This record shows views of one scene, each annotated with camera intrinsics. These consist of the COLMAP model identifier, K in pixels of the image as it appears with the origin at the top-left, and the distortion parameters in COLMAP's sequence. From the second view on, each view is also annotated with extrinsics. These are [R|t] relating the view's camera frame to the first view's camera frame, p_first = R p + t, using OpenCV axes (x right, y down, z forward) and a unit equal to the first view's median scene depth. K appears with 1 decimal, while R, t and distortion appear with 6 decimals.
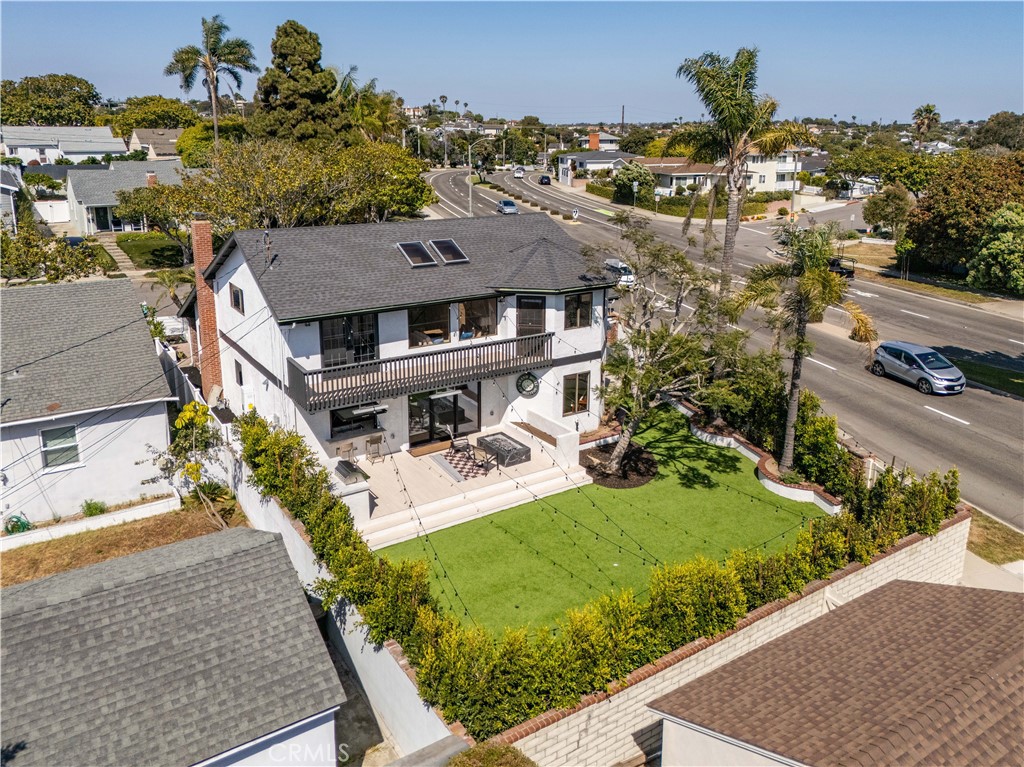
lens RADIAL K [[778.3, 0, 512.9], [0, 778.3, 321.9], [0, 0, 1]] dist [0.075886, -0.099034]
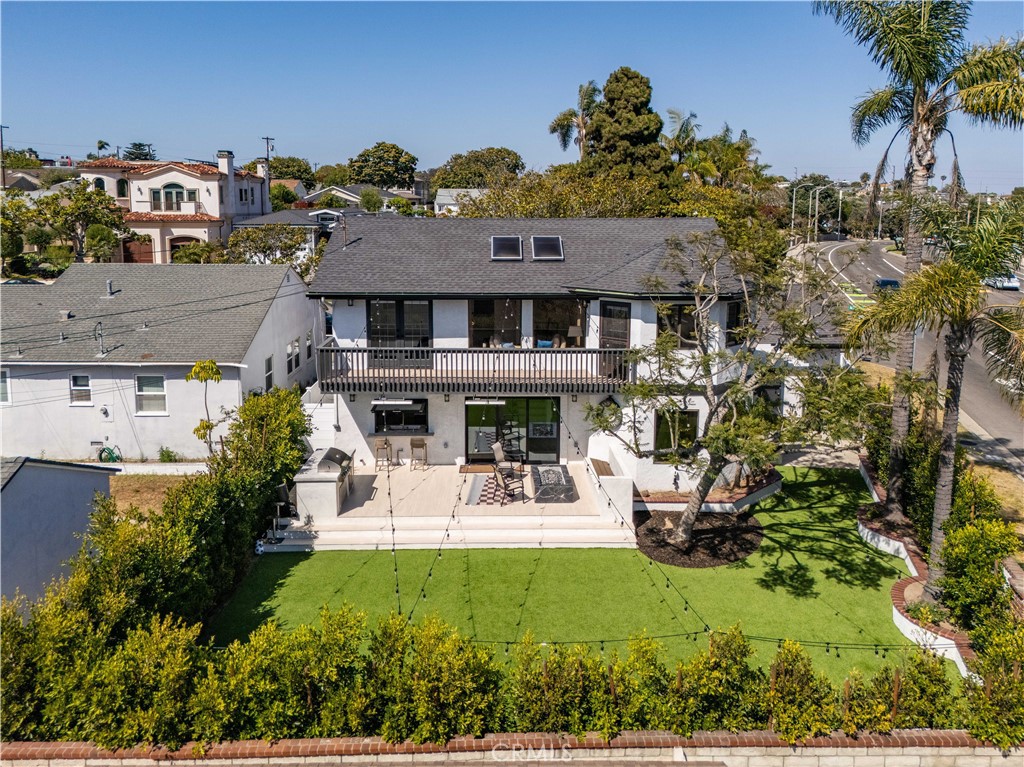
lens RADIAL K [[778.3, 0, 512.9], [0, 778.3, 321.9], [0, 0, 1]] dist [0.075886, -0.099034]
pose [[0.844533, 0.077360, -0.529886, 0.353336], [-0.129093, 0.989739, -0.061253, 0.049225], [0.519710, 0.120135, 0.845854, 0.257091]]
